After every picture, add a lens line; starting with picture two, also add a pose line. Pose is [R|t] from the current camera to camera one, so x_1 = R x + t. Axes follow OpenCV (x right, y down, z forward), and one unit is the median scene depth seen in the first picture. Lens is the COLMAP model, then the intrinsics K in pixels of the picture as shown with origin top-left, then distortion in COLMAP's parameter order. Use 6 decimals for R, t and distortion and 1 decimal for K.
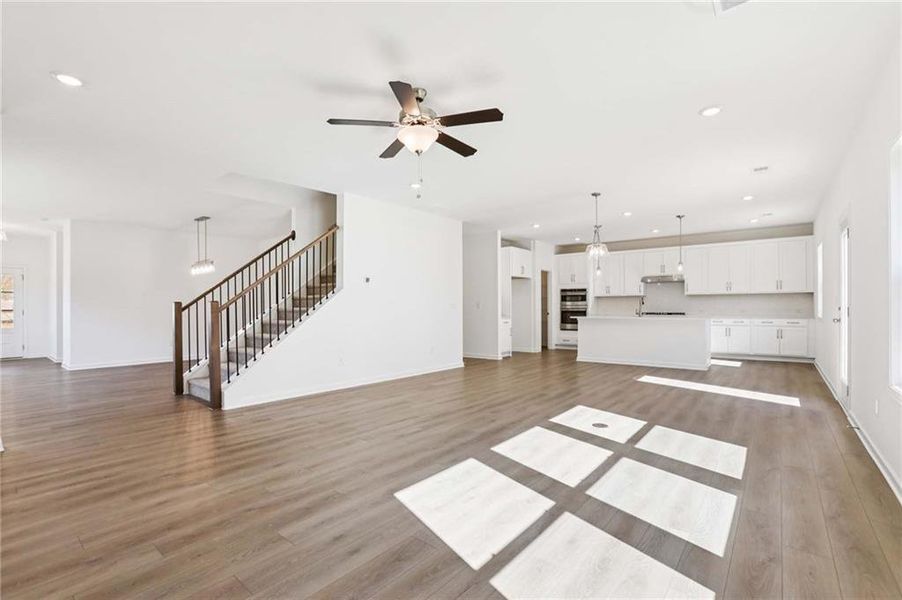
lens RADIAL K [[433.2, 0, 449.3], [0, 433.2, 302.6], [0, 0, 1]] dist [-0.016242, 0.001325]
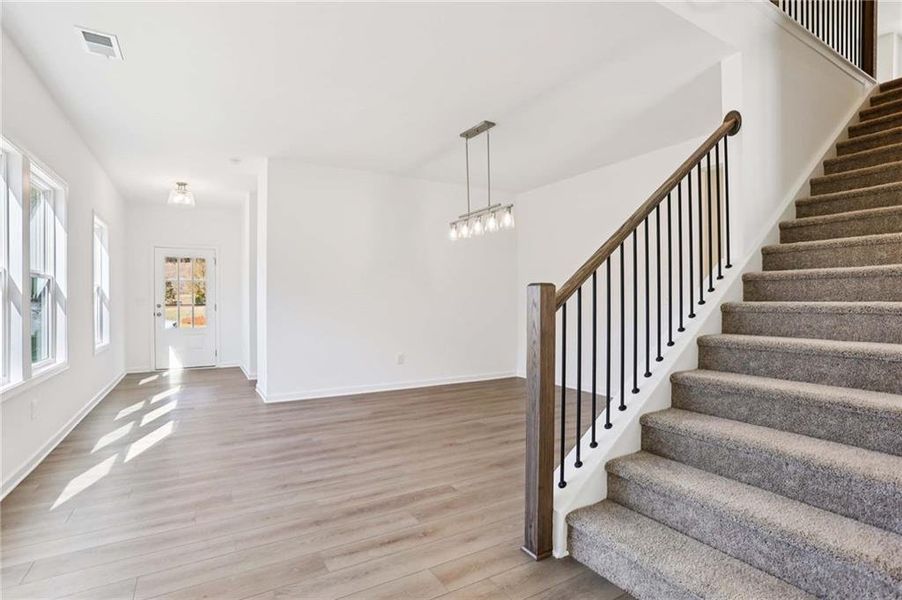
lens RADIAL K [[433.2, 0, 453.2], [0, 433.2, 302.3], [0, 0, 1]] dist [-0.016242, 0.001325]
pose [[0.951326, 0.003443, -0.308166, -0.374649], [-0.001031, 0.999968, 0.007988, 0.007933], [0.308183, -0.007282, 0.951299, 0.418987]]
